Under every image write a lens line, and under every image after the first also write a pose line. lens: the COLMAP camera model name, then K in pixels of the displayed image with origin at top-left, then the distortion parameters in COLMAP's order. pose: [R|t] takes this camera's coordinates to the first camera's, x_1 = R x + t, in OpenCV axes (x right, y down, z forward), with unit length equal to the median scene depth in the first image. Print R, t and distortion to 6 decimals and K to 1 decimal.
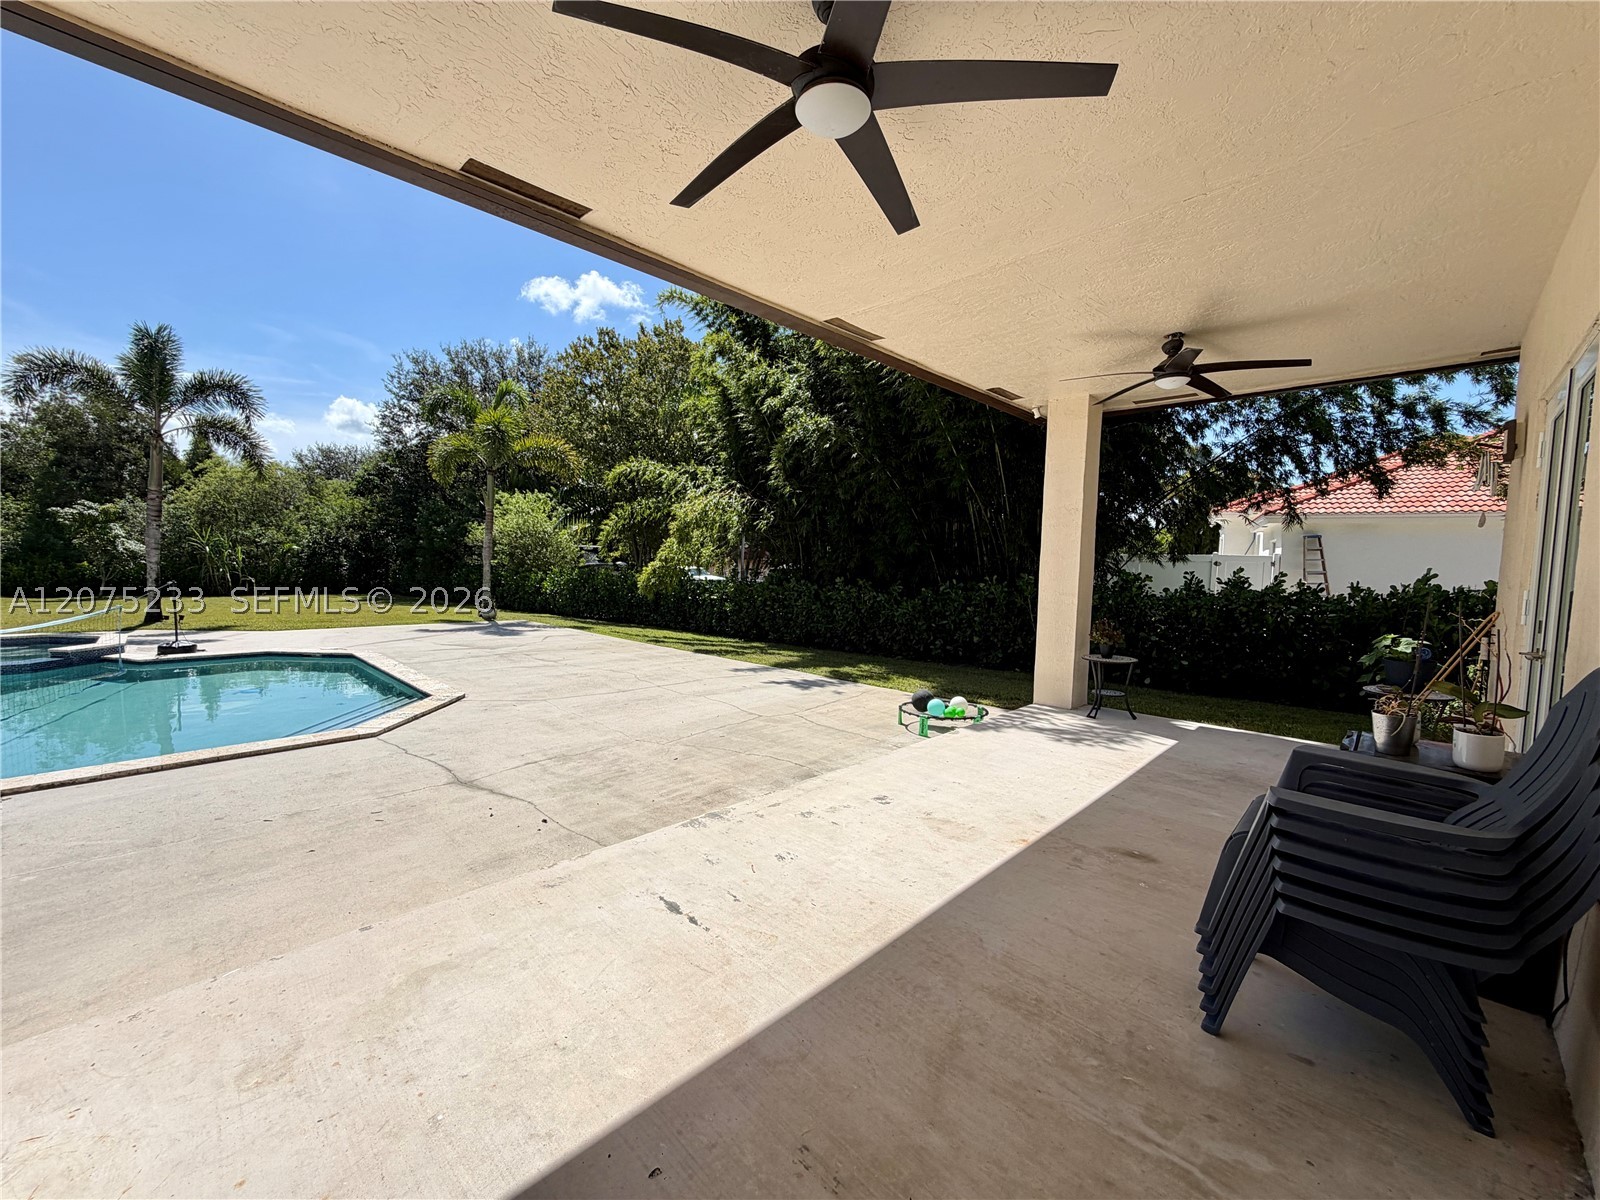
lens RADIAL K [[637.9, 0, 798.4], [0, 637.9, 601.7], [0, 0, 1]] dist [0.000692, -0.000916]
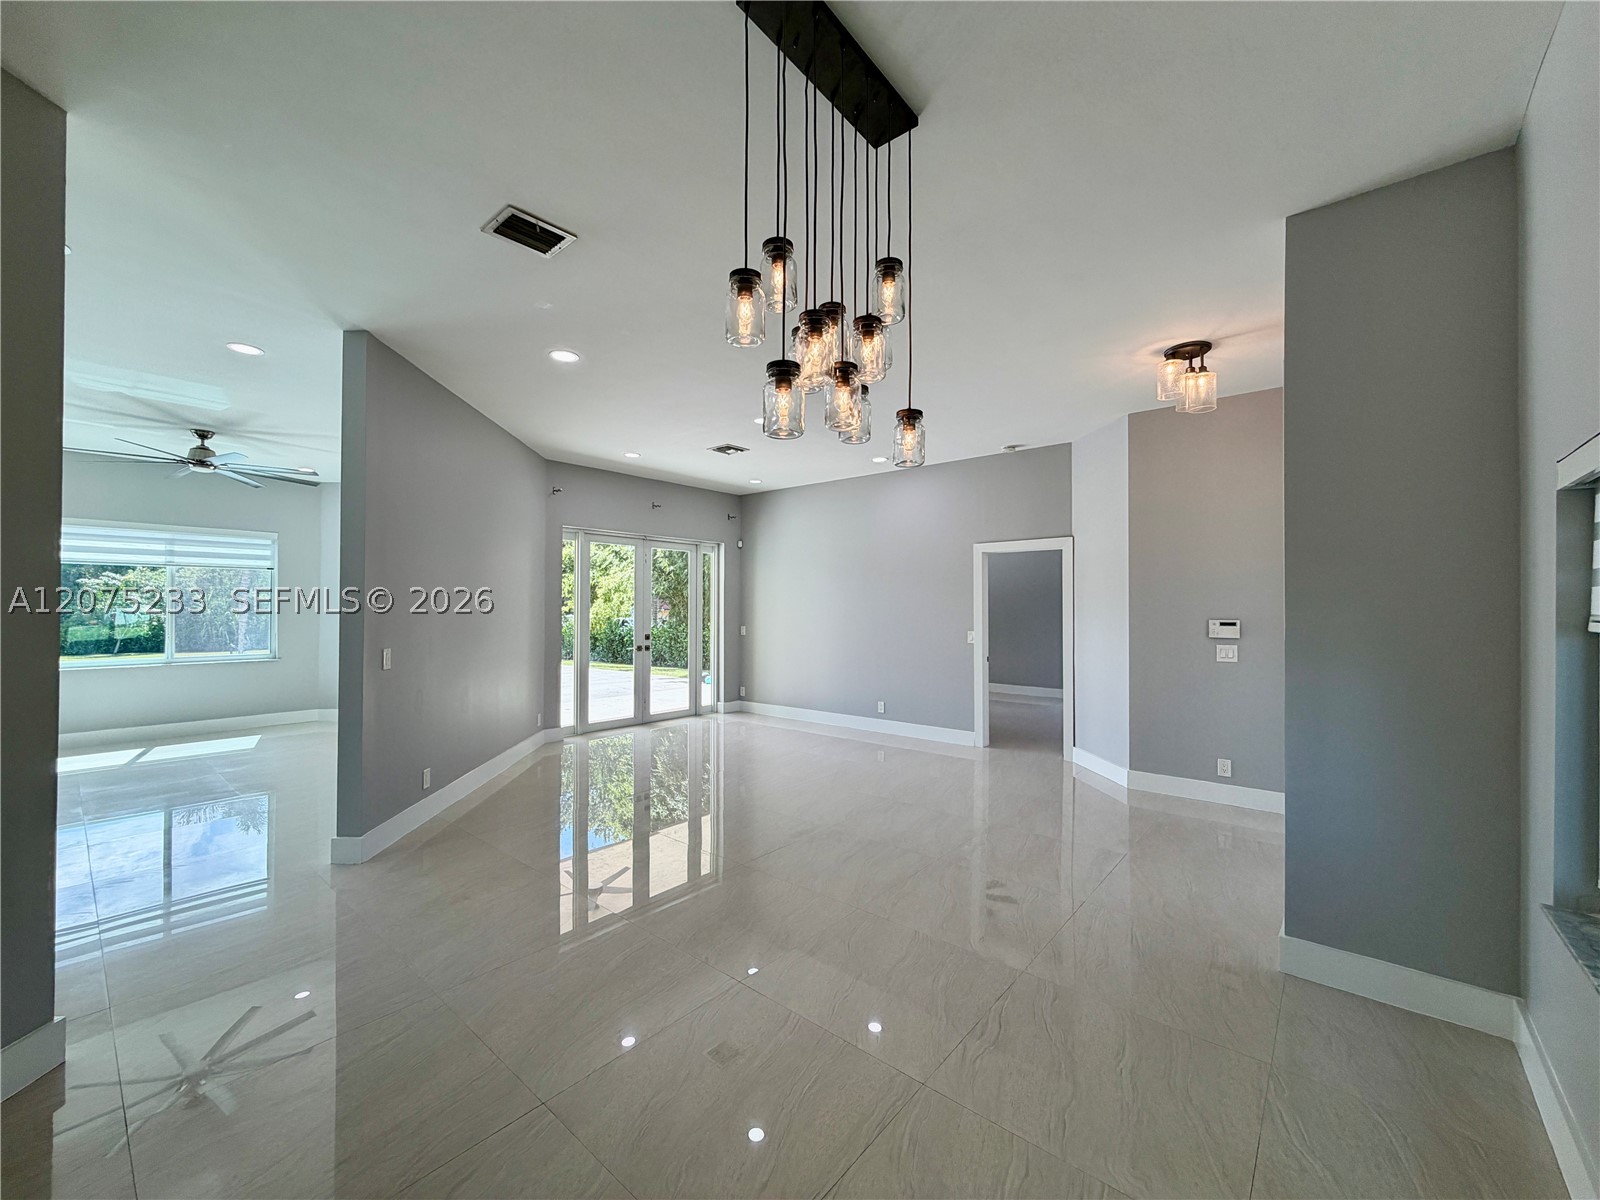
lens RADIAL K [[637.9, 0, 806.0], [0, 637.9, 597.1], [0, 0, 1]] dist [0.000692, -0.000916]
pose [[0.996946, -0.019722, 0.075563, 0.172662], [0.025654, 0.996595, -0.078354, 0.026324], [-0.073760, 0.080054, 0.994058, -0.536989]]
